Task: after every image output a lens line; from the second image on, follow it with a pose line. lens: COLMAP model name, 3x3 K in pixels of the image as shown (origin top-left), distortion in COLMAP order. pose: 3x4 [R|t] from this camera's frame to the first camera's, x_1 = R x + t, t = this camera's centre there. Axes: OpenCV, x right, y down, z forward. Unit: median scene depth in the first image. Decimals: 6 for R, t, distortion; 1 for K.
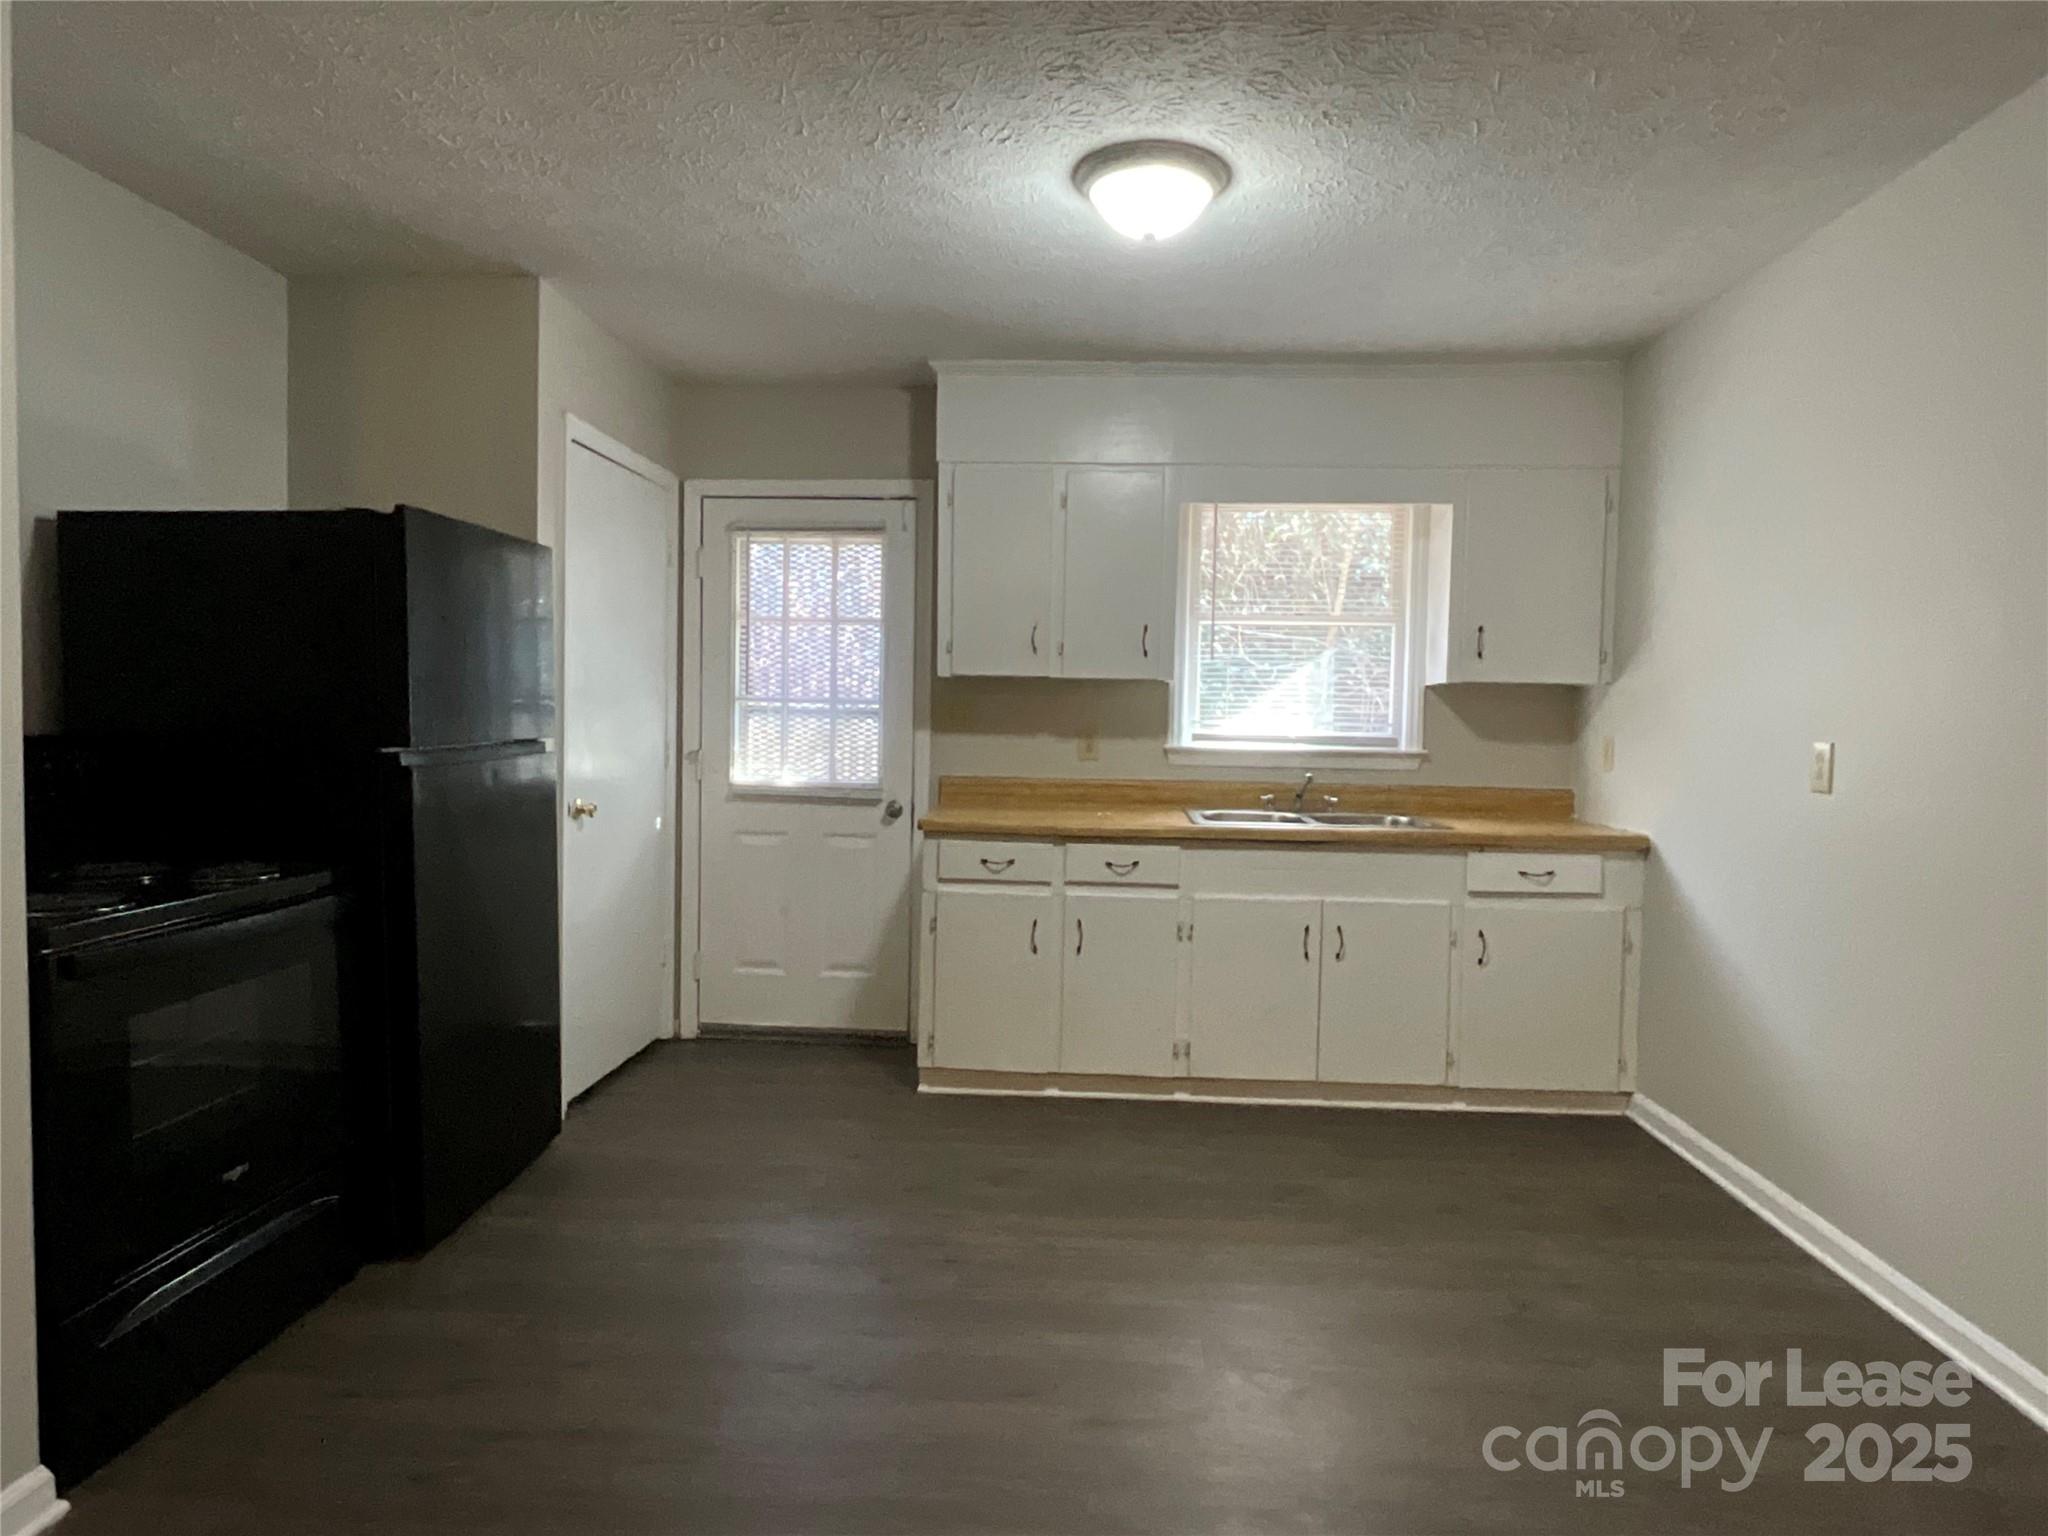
lens RADIAL K [[1218.2, 0, 1044.0], [0, 1218.2, 771.7], [0, 0, 1]] dist [-0.002699, 0.000396]
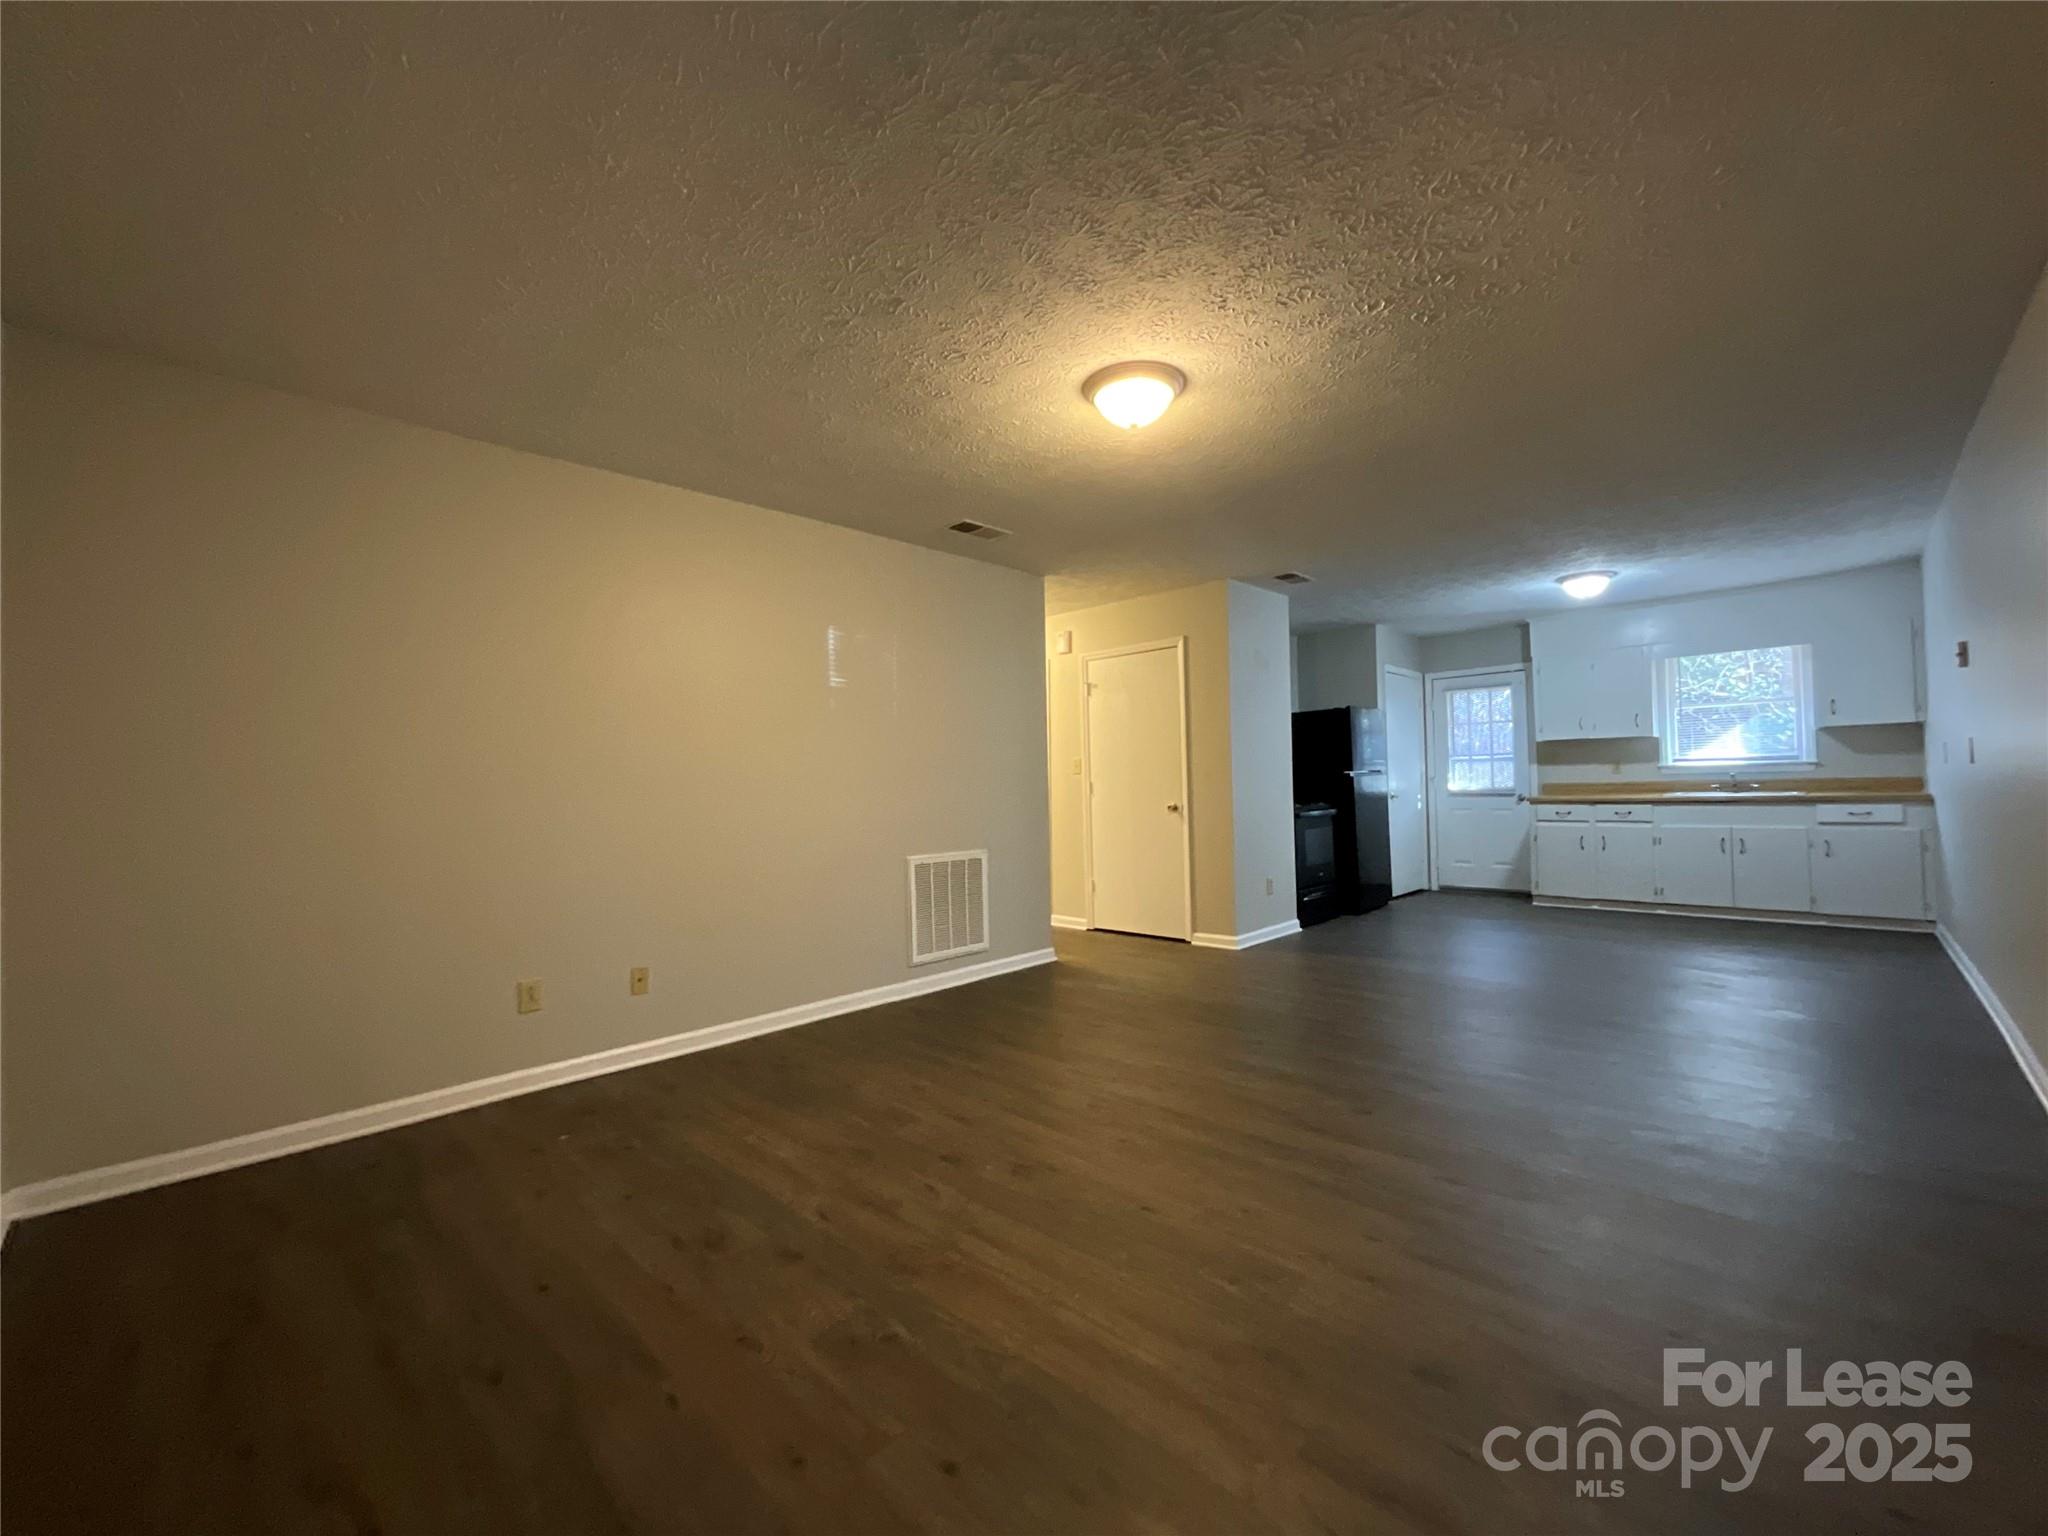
lens RADIAL K [[825.2, 0, 1035.4], [0, 825.2, 769.9], [0, 0, 1]] dist [-0.000523, 0.000197]
pose [[0.753597, -0.050221, -0.655415, 0.250104], [0.006706, 0.997613, -0.068731, 0.090901], [0.657302, 0.047400, 0.752135, -0.964358]]
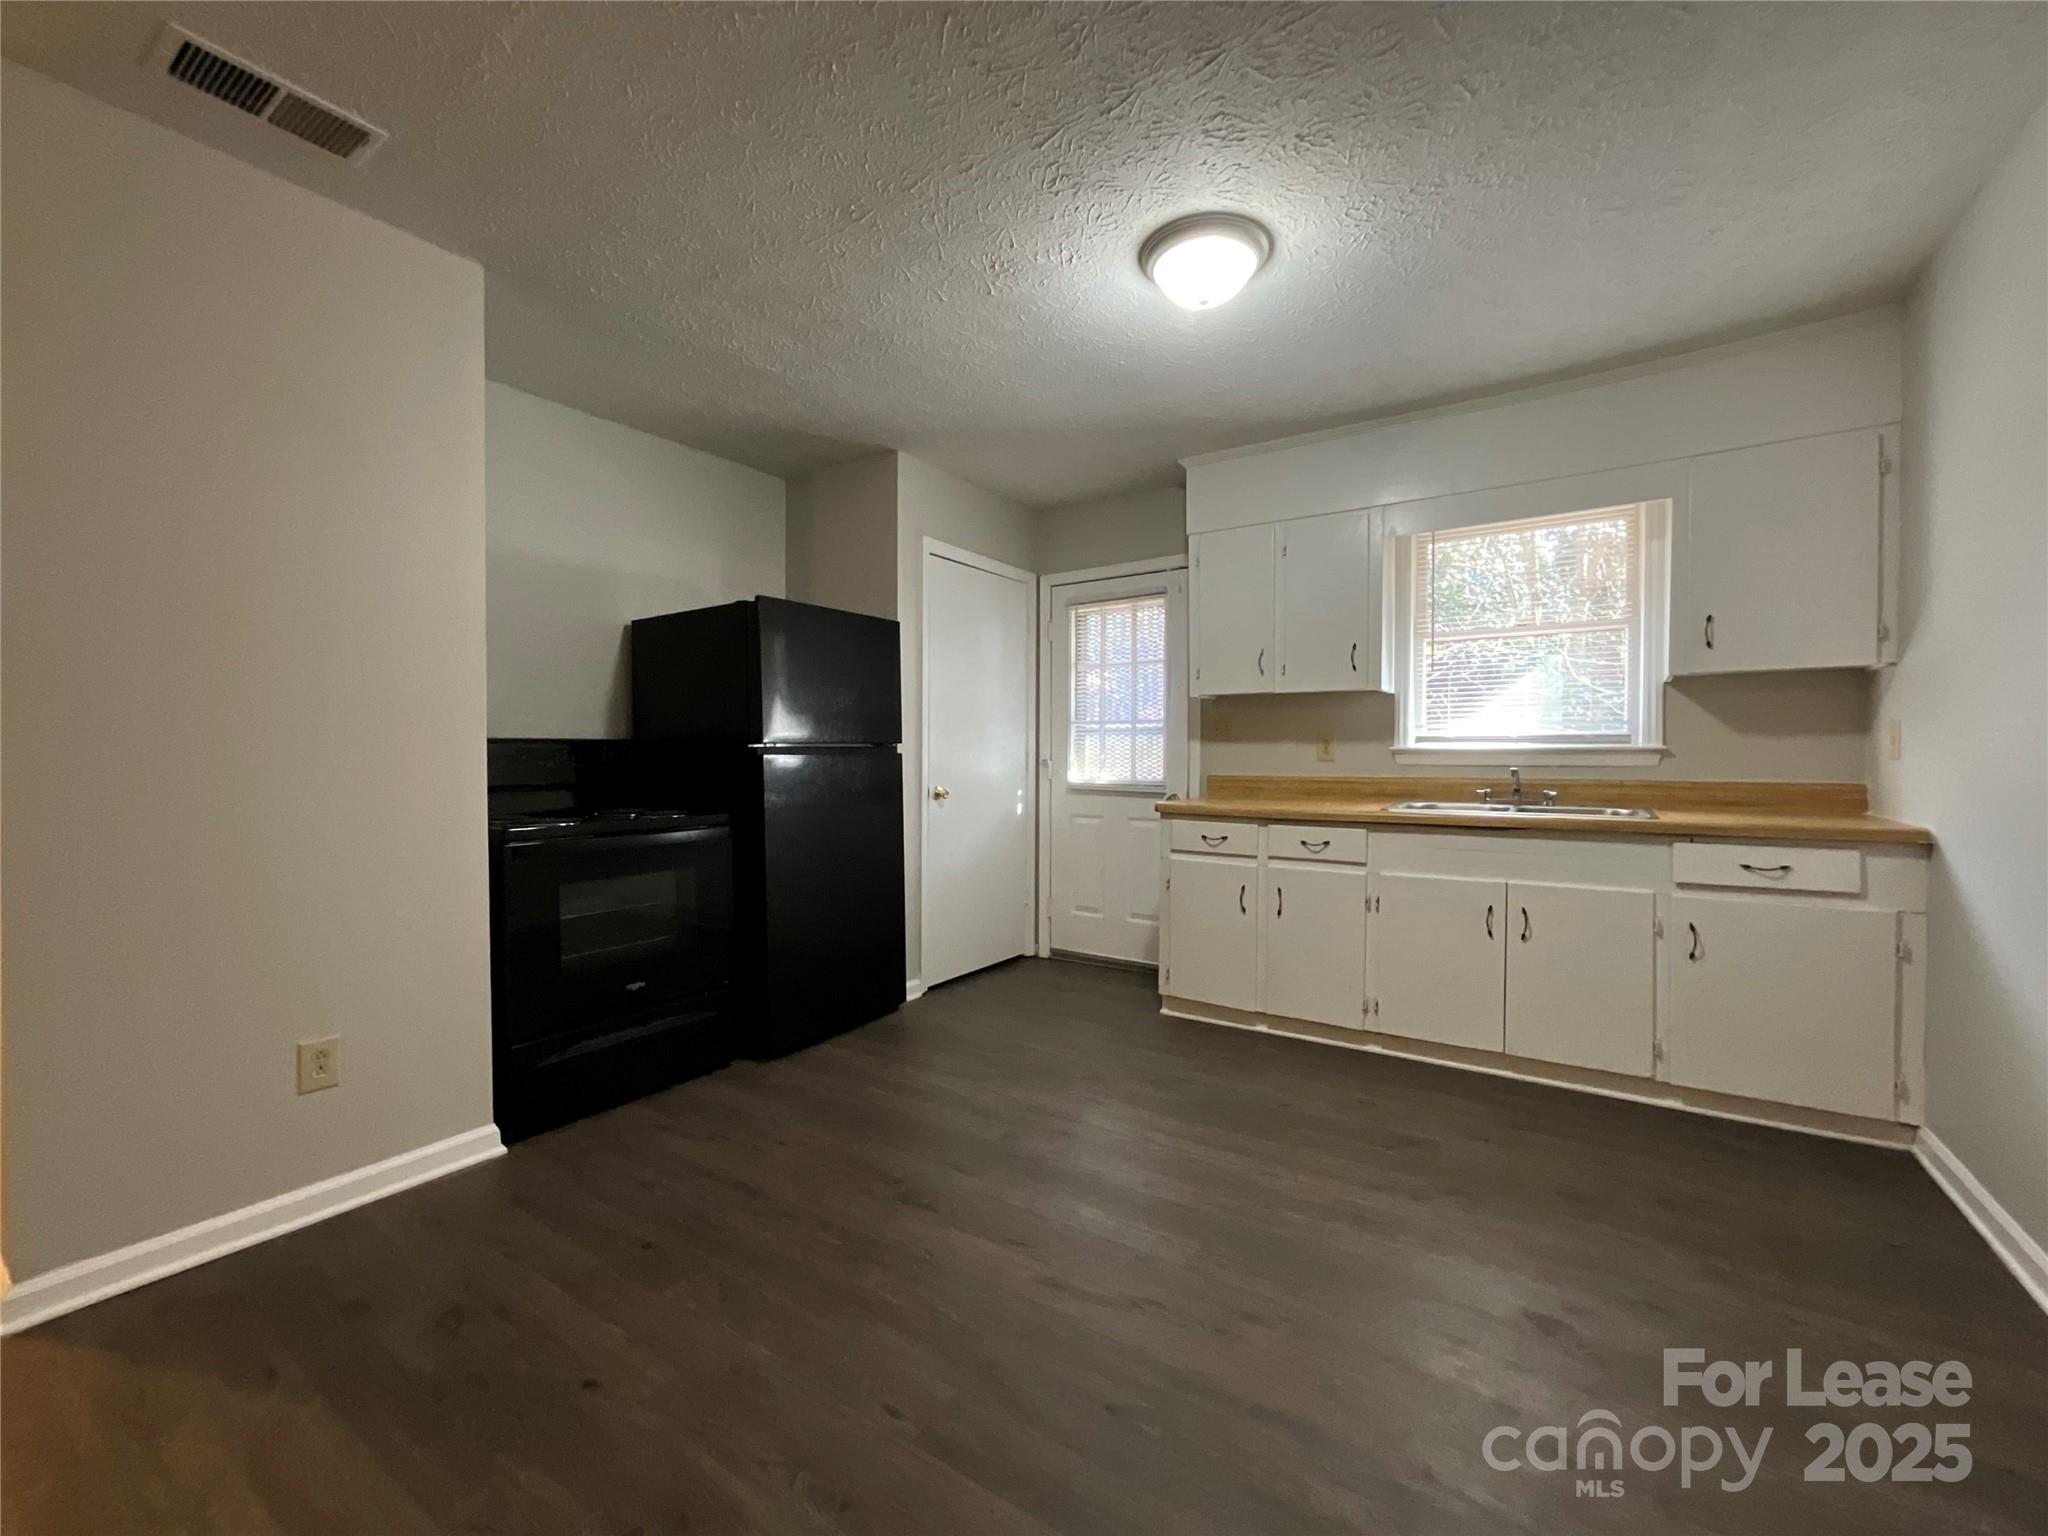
lens RADIAL K [[832.4, 0, 1024.0], [0, 832.4, 768.0], [0, 0, 1]] dist [-0.028025, 0.012395]
pose [[0.855076, -0.011332, -0.518379, 0.228869], [-0.008200, 0.999341, -0.035371, 0.031975], [0.518438, 0.034496, 0.854419, 0.150986]]
